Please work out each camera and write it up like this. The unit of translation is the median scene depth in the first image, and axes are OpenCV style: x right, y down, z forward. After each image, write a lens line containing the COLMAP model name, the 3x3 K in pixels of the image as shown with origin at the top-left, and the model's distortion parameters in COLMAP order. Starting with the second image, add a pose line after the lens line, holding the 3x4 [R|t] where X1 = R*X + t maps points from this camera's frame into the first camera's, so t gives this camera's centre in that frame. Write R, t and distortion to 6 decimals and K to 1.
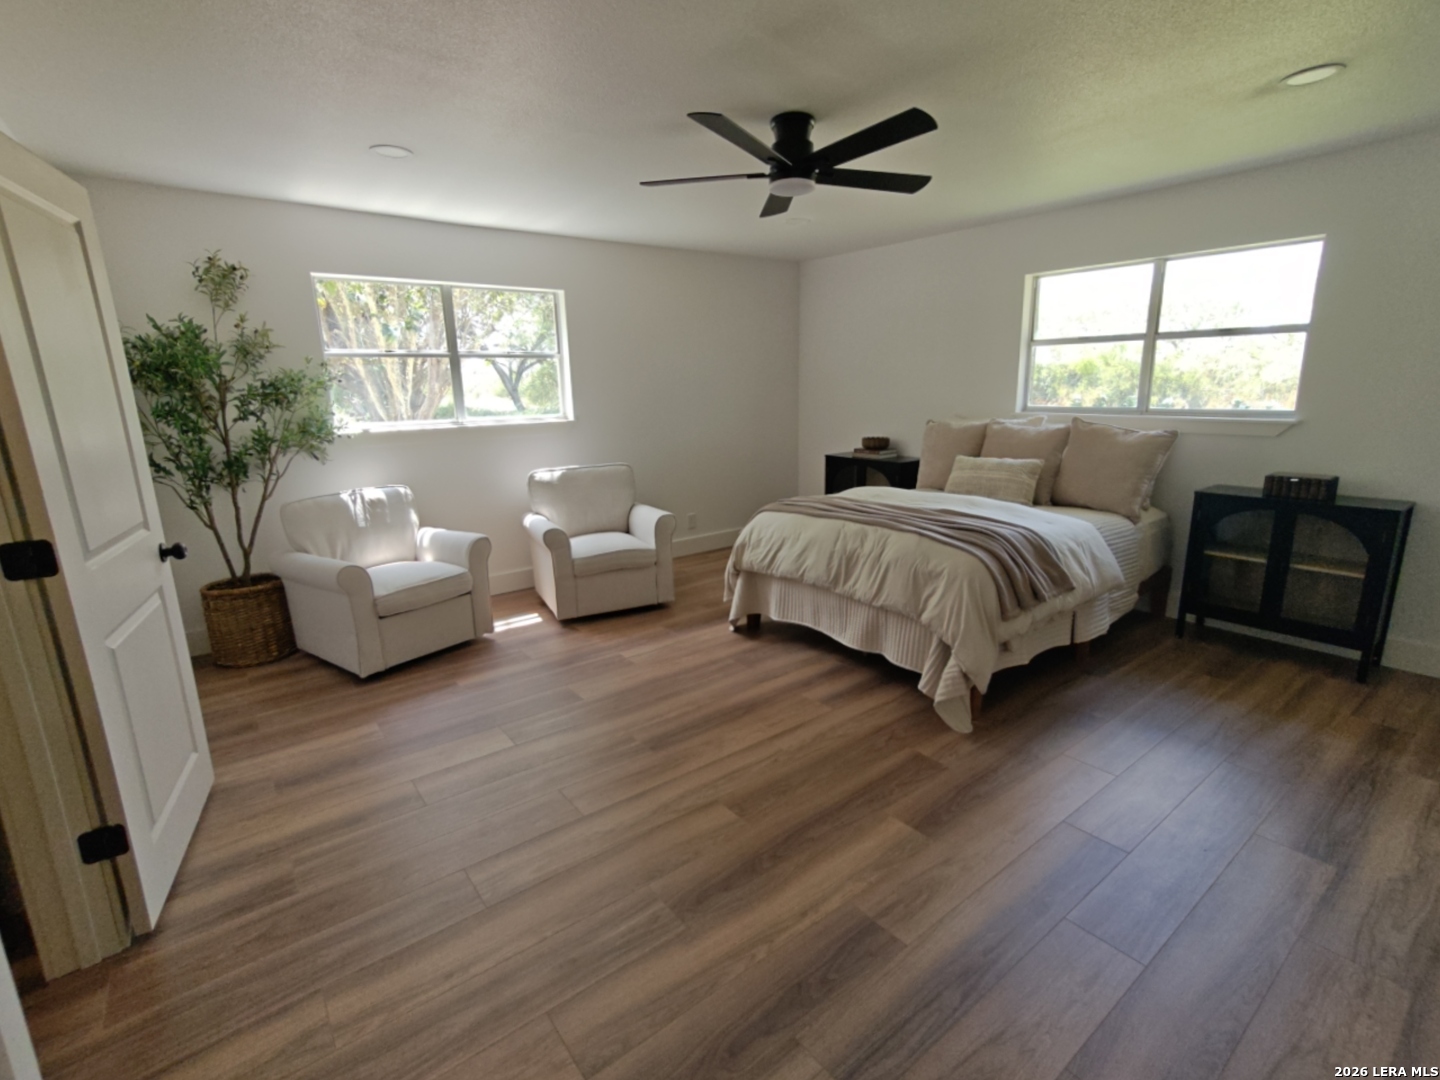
lens RADIAL K [[693.9, 0, 720.0], [0, 693.9, 540.0], [0, 0, 1]] dist [-0.002016, -0.000615]
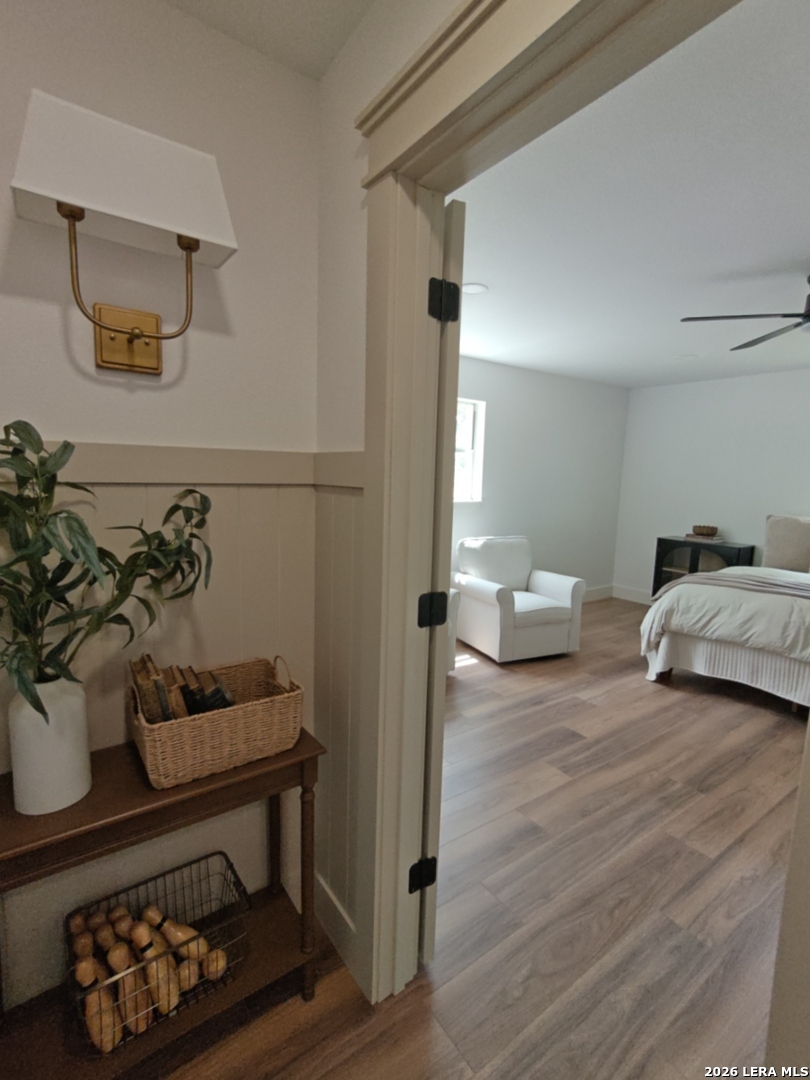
lens RADIAL K [[520.4, 0, 405.0], [0, 520.4, 540.0], [0, 0, 1]] dist [-0.002016, -0.000615]
pose [[0.997781, 0.052078, -0.041475, -0.402087], [-0.055958, 0.993547, -0.098657, 0.001222], [0.036069, 0.100759, 0.994257, 0.063250]]
